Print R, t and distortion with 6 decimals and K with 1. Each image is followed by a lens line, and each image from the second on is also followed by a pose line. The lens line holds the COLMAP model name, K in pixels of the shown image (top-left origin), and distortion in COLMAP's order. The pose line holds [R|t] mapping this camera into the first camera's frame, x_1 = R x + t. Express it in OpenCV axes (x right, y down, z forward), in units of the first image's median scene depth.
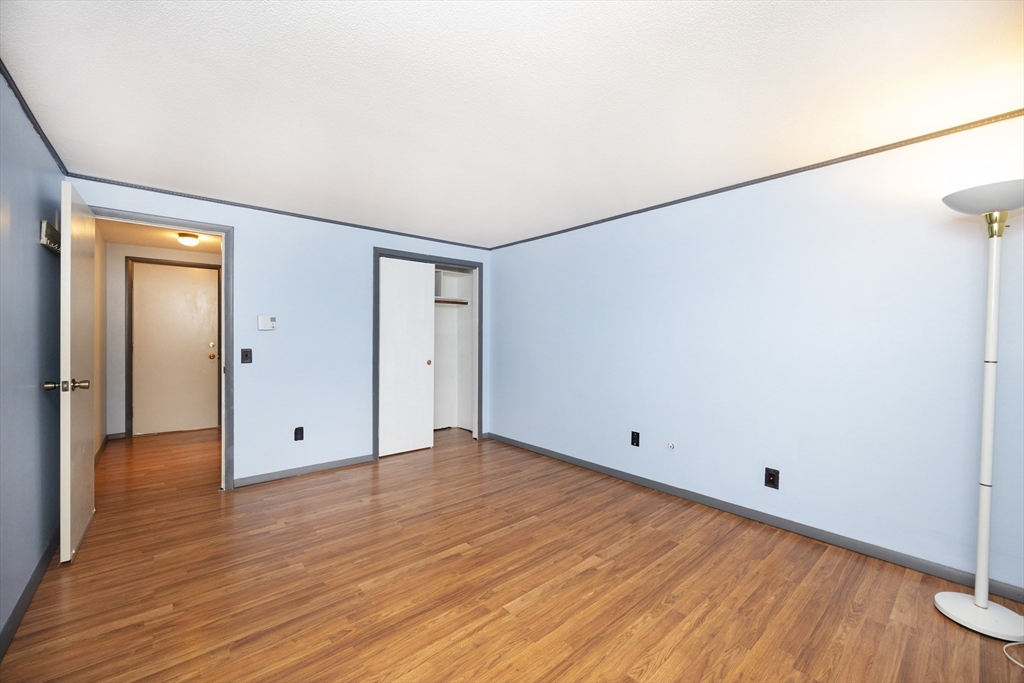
lens RADIAL K [[406.8, 0, 514.8], [0, 406.8, 339.0], [0, 0, 1]] dist [0.002791, 0.000086]
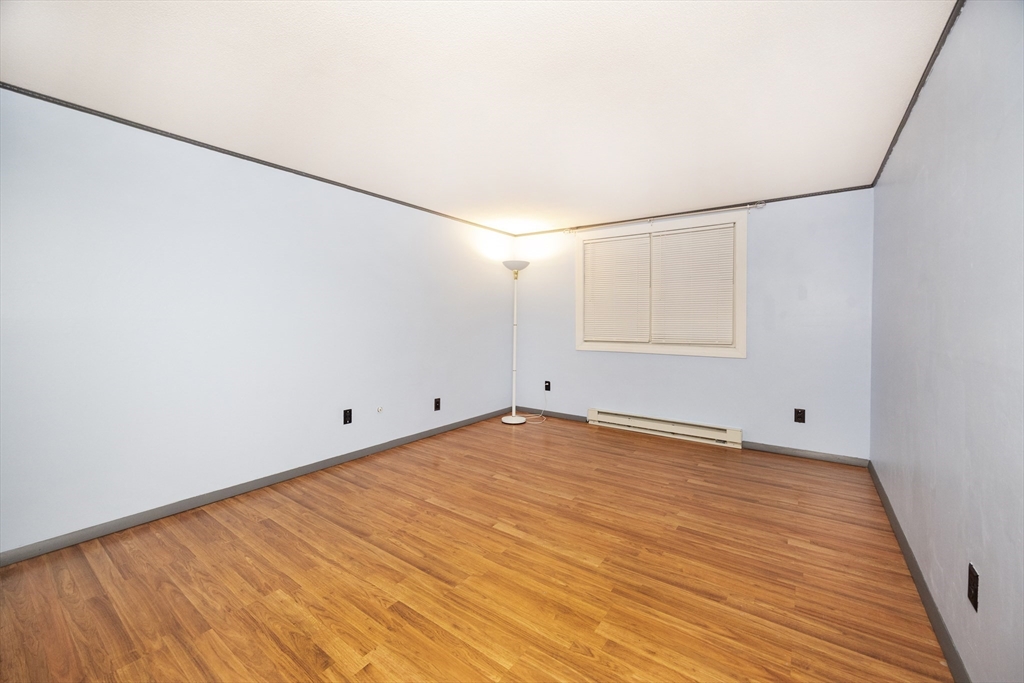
lens RADIAL K [[406.8, 0, 504.9], [0, 406.8, 337.1], [0, 0, 1]] dist [0.002791, 0.000086]
pose [[-0.216017, -0.038967, 0.975612, -1.120201], [0.002255, 0.999181, 0.040407, 0.018007], [-0.976387, 0.010929, -0.215752, 1.261152]]
